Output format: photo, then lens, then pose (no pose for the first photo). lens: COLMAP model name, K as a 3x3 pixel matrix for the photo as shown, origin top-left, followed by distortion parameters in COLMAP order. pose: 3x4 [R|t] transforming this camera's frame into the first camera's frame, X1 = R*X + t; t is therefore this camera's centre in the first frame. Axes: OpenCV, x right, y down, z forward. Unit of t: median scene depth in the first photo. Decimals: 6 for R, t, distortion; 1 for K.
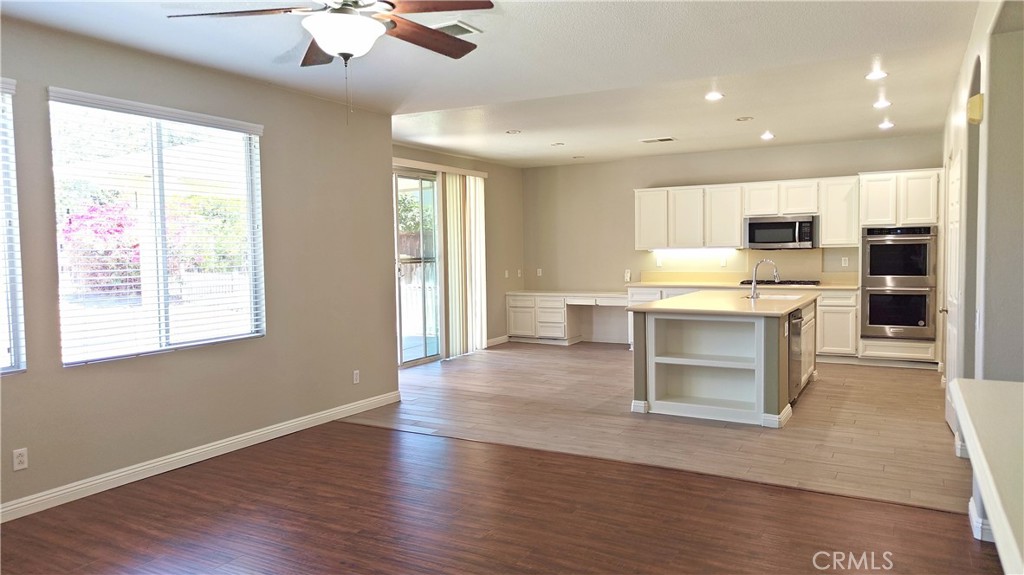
lens RADIAL K [[704.7, 0, 514.7], [0, 704.7, 287.8], [0, 0, 1]] dist [0.004855, -0.000446]
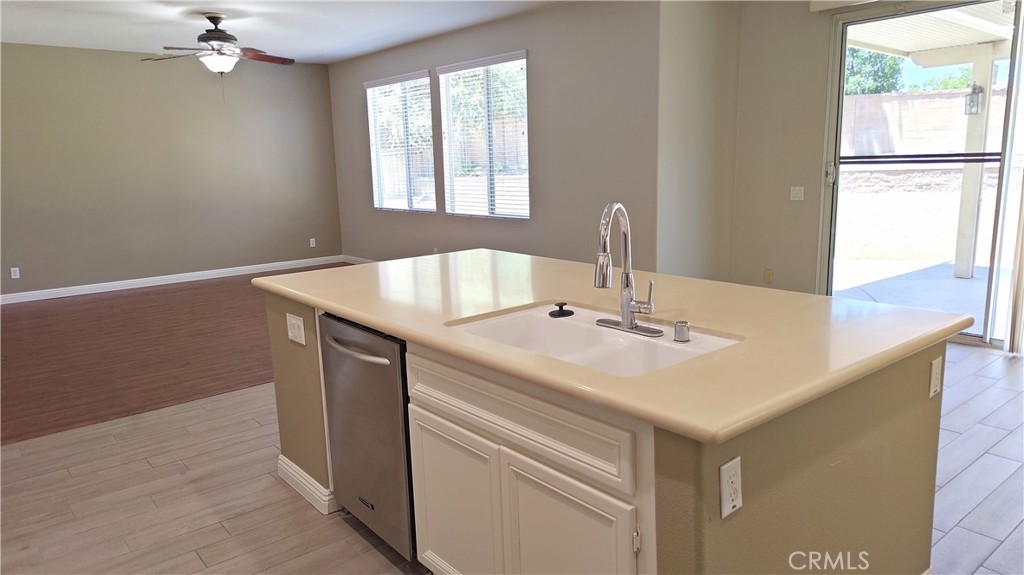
lens RADIAL K [[704.7, 0, 514.8], [0, 704.7, 286.1], [0, 0, 1]] dist [0.004855, -0.000446]
pose [[-0.349466, 0.194249, -0.916592, 1.071817], [-0.024008, 0.976095, 0.216012, -0.113824], [0.936642, 0.097494, -0.336448, 1.786552]]
